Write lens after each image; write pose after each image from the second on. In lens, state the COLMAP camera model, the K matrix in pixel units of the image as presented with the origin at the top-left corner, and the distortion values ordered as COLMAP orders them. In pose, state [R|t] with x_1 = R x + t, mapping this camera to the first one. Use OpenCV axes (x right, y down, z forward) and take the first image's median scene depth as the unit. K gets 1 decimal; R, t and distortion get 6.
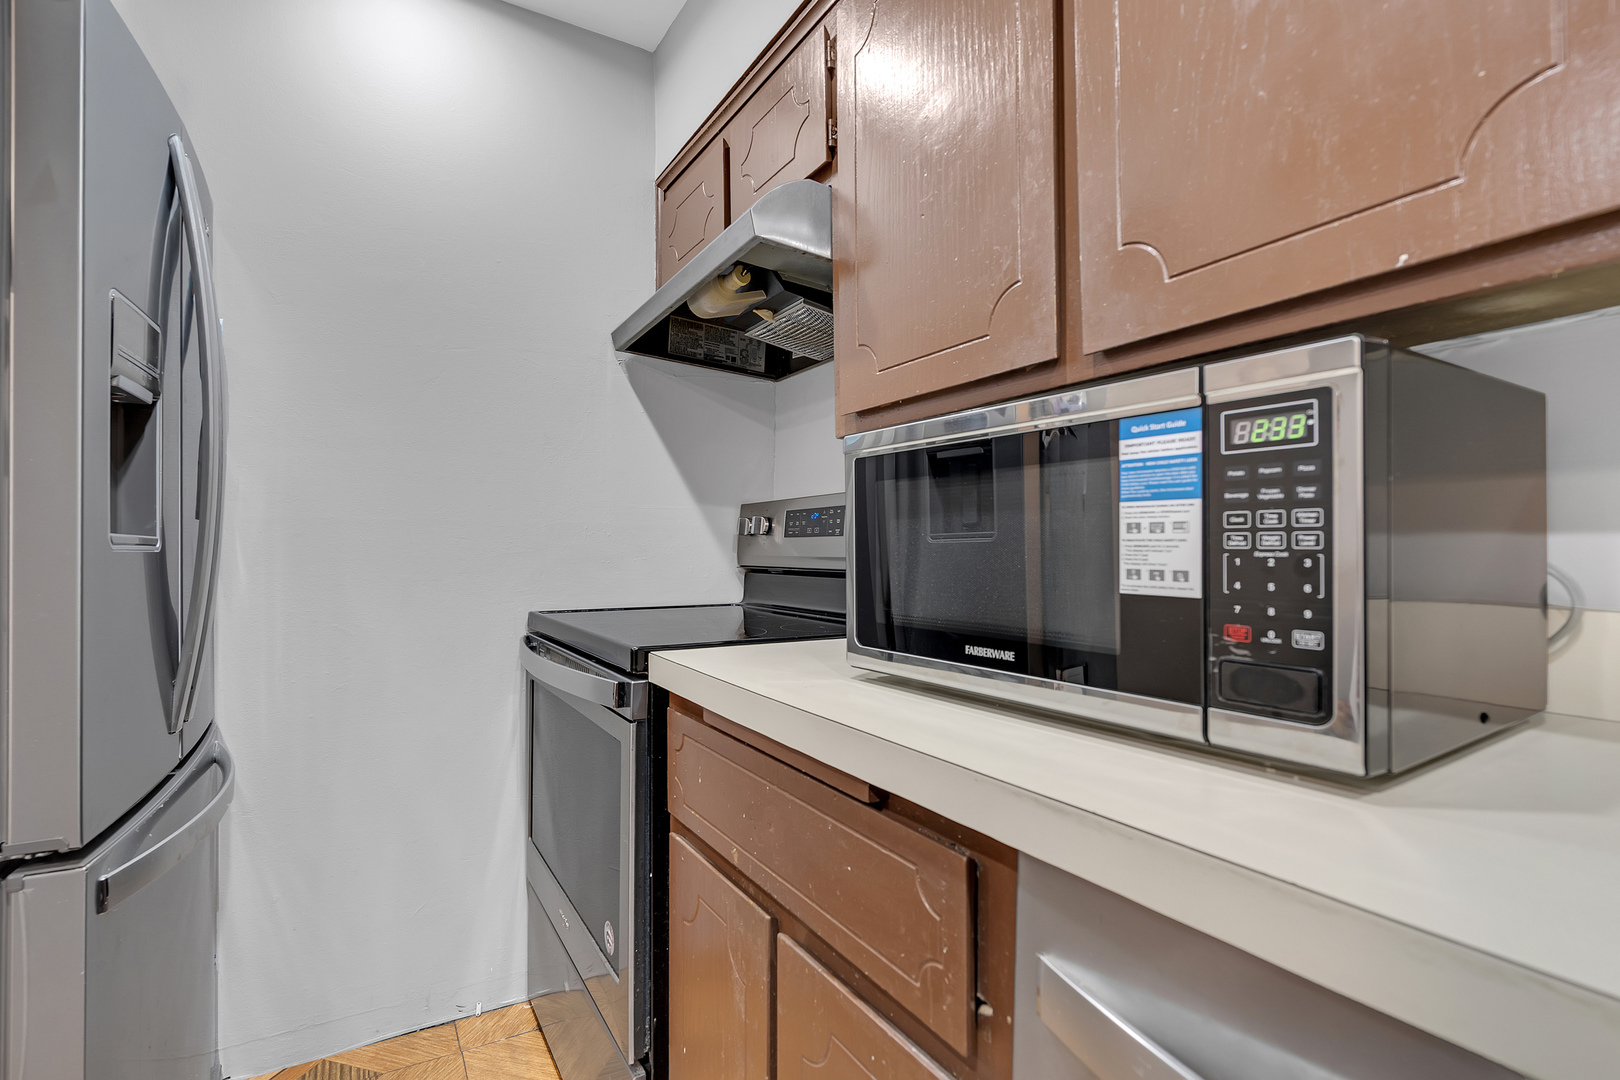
lens RADIAL K [[763.7, 0, 810.0], [0, 763.7, 540.0], [0, 0, 1]] dist [-0.001892, -0.000463]
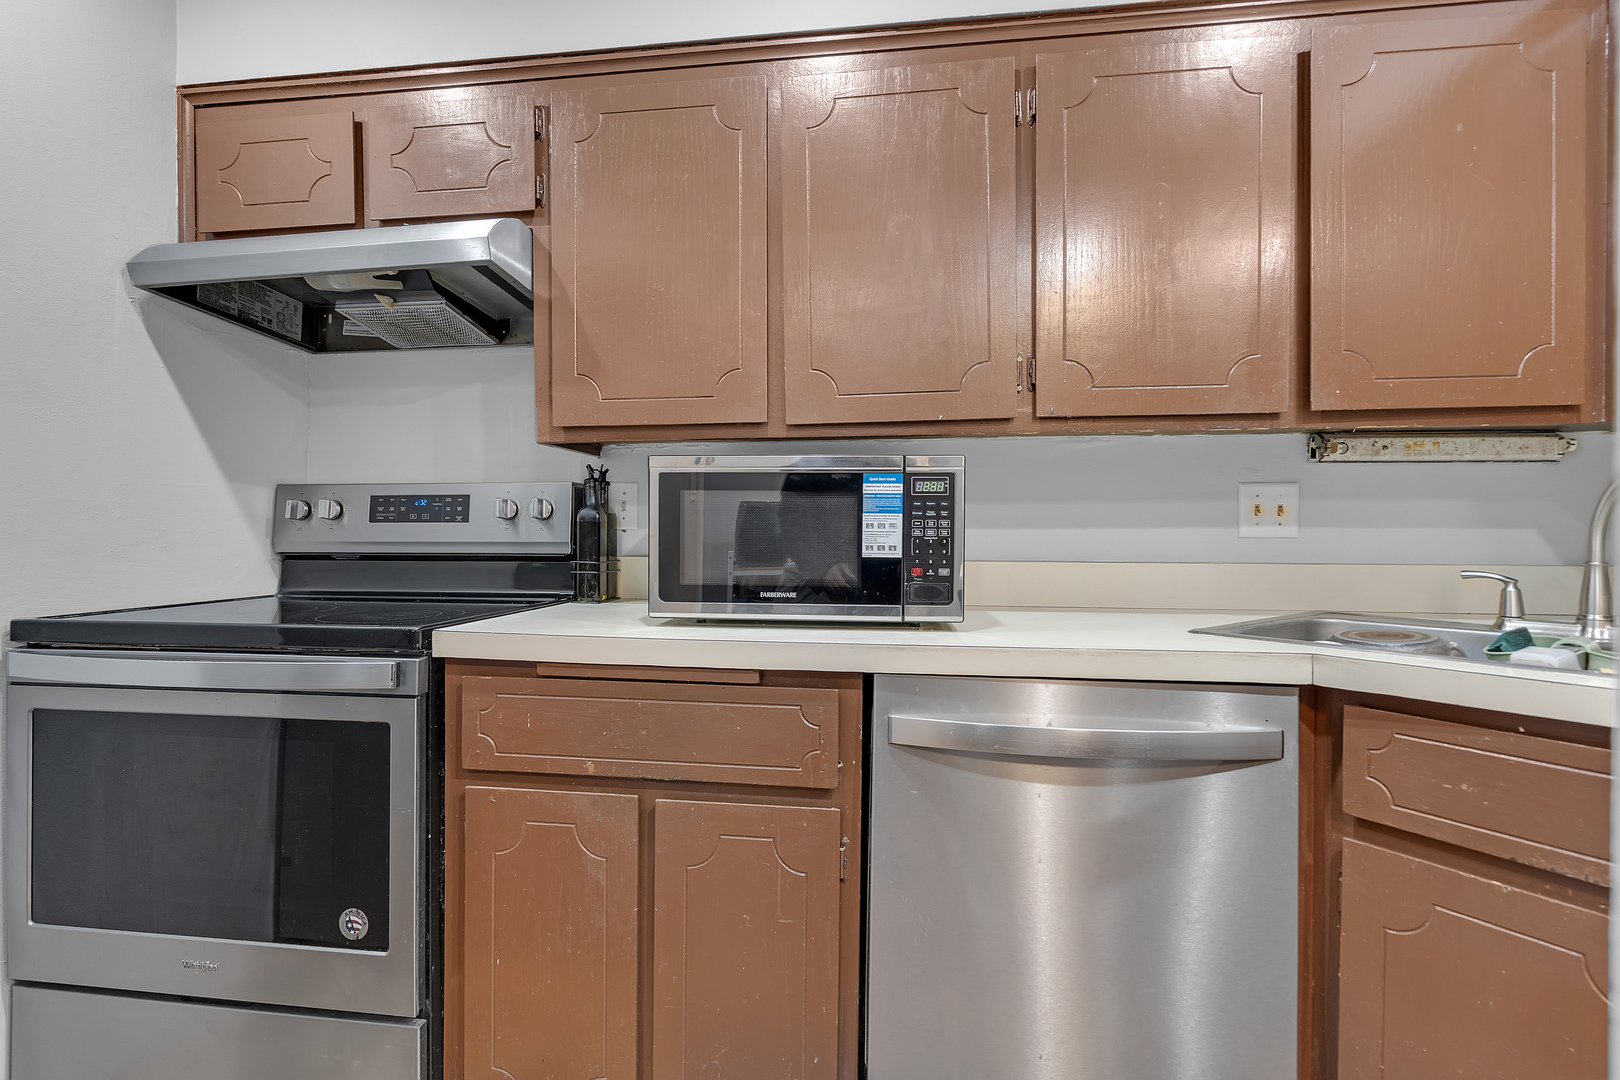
lens RADIAL K [[763.7, 0, 810.0], [0, 763.7, 540.0], [0, 0, 1]] dist [-0.001892, -0.000463]
pose [[0.609460, -0.007081, 0.792785, -1.366310], [-0.010577, 0.999798, 0.017062, -0.011111], [-0.792746, -0.018784, 0.609263, -0.154951]]
